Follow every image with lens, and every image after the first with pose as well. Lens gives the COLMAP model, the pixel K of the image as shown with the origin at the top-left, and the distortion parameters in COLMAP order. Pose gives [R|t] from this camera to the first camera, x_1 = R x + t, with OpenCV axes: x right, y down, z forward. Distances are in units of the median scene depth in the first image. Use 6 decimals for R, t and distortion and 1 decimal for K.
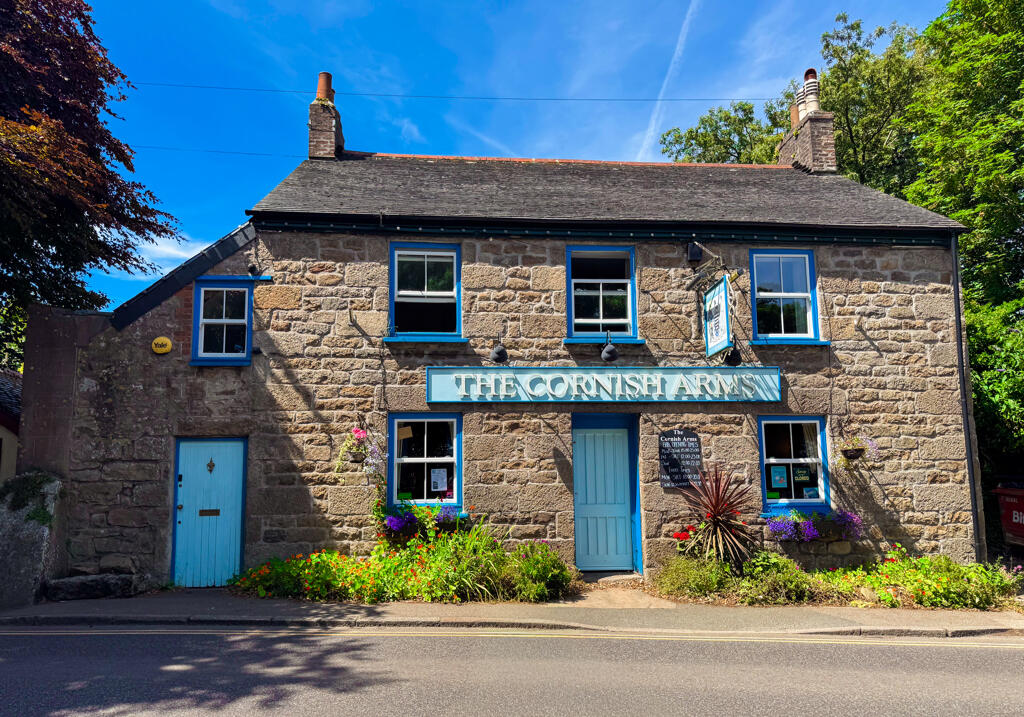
lens RADIAL K [[724.6, 0, 494.7], [0, 724.6, 385.5], [0, 0, 1]] dist [0.034227, -0.026159]
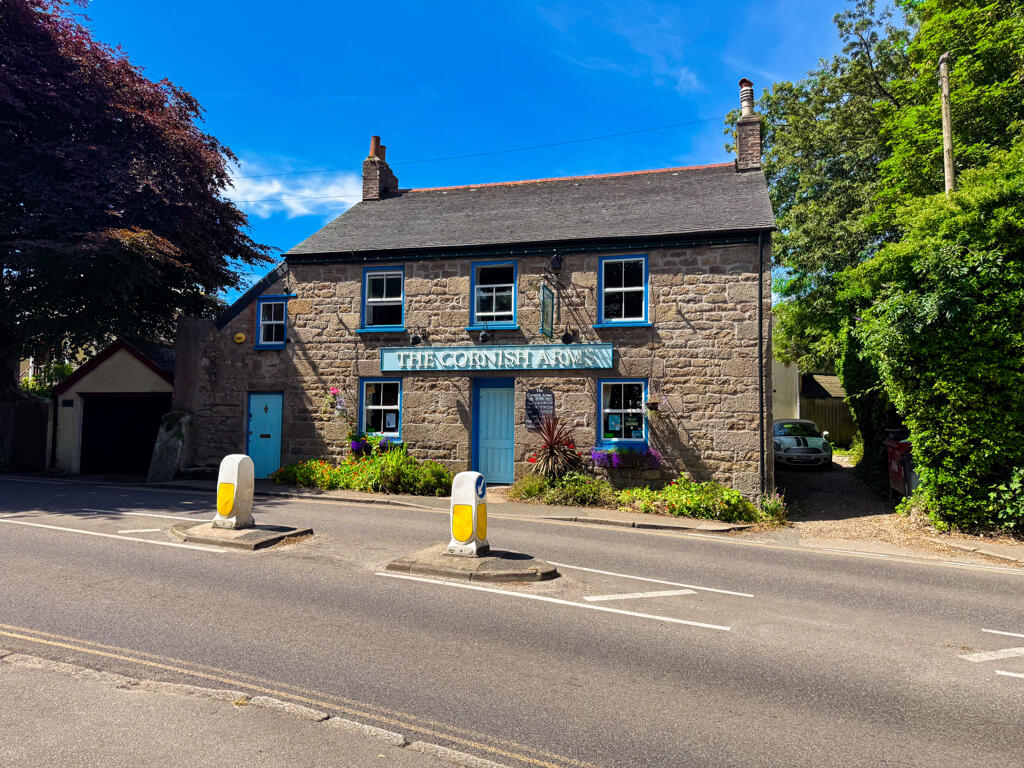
lens RADIAL K [[729.4, 0, 510.6], [0, 729.4, 386.3], [0, 0, 1]] dist [0.058214, -0.009124]
pose [[0.933534, 0.002023, -0.358483, 0.714956], [0.020177, 0.998102, 0.058176, -0.028668], [0.357920, -0.061543, 0.931722, -0.363985]]
